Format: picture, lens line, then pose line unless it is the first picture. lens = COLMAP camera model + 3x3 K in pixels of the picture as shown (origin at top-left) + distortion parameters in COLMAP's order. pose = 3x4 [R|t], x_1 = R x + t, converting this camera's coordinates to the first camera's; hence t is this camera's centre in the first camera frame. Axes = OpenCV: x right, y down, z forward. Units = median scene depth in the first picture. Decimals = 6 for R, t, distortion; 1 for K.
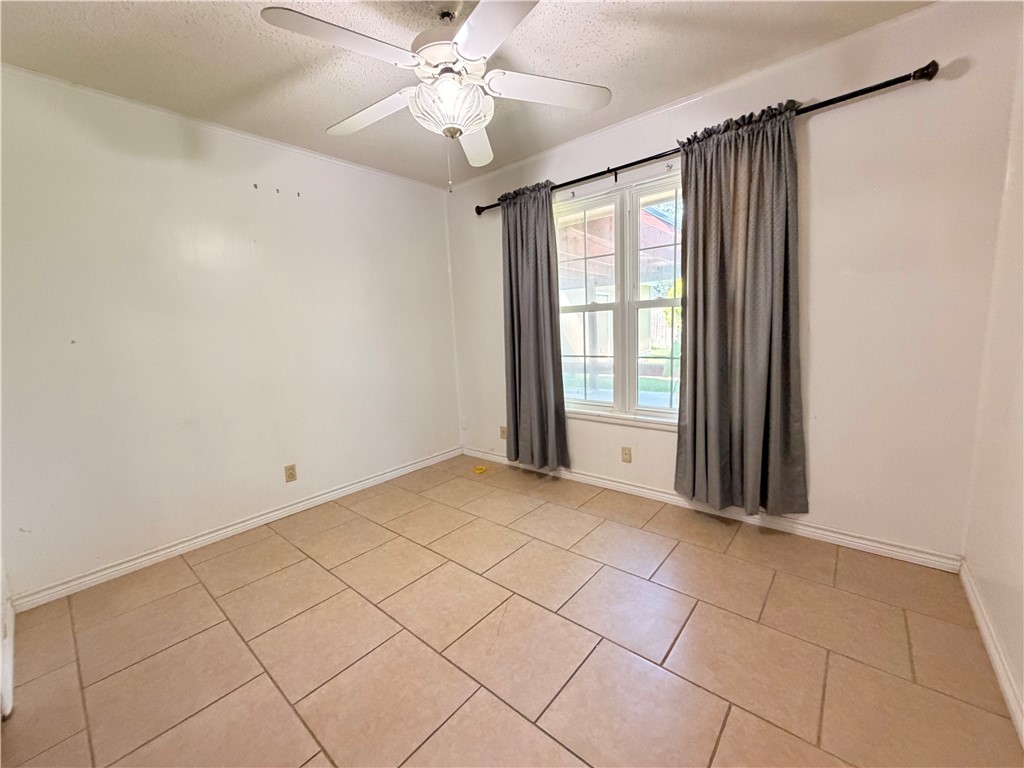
lens RADIAL K [[407.7, 0, 511.2], [0, 407.7, 387.3], [0, 0, 1]] dist [-0.001176, 0.000045]
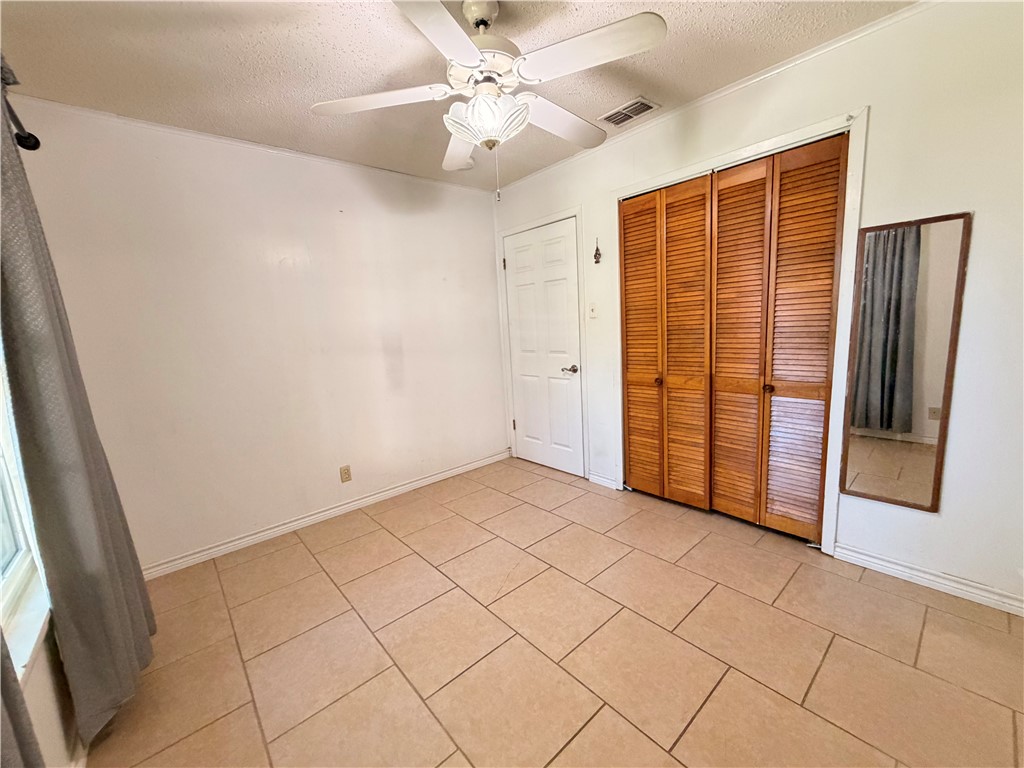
lens RADIAL K [[410.4, 0, 509.4], [0, 410.4, 386.0], [0, 0, 1]] dist [0.000043, -0.000413]
pose [[-0.983116, 0.079336, 0.164890, -0.178167], [0.124610, 0.950155, 0.285795, -0.203577], [-0.133997, 0.301516, -0.943998, 1.233705]]
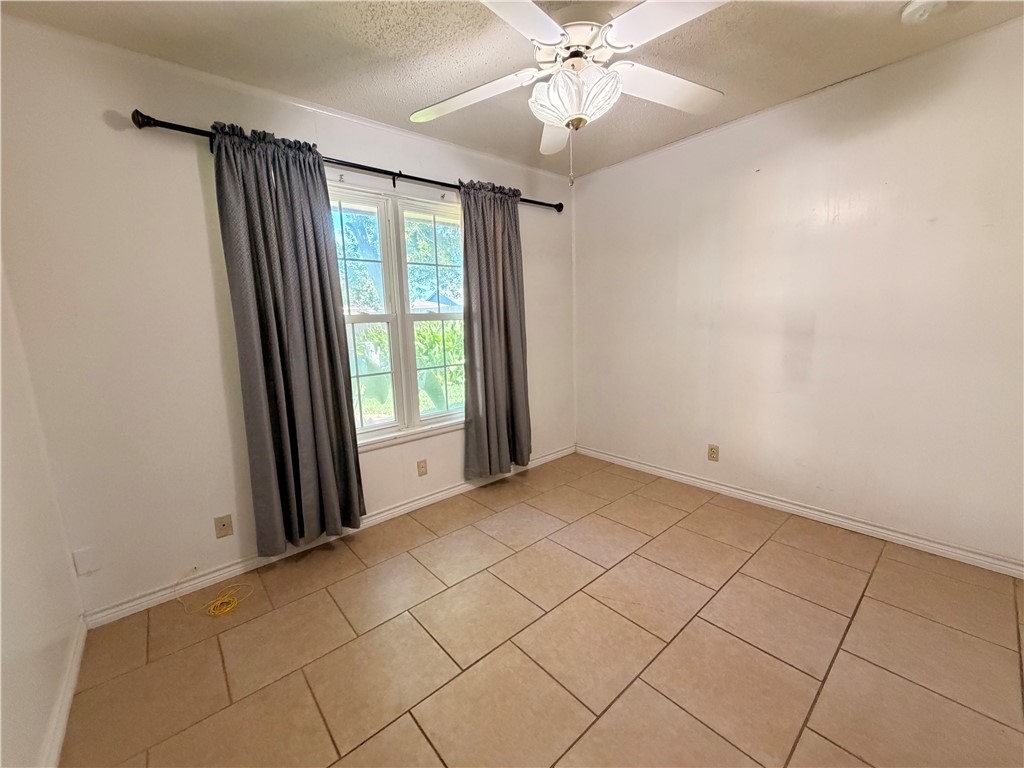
lens RADIAL K [[408.7, 0, 508.3], [0, 408.7, 386.6], [0, 0, 1]] dist [0.000907, -0.000752]
pose [[0.159479, -0.123941, 0.979390, -0.672618], [0.177211, 0.979567, 0.095107, -0.090941], [-0.971166, 0.158391, 0.178184, 0.631064]]
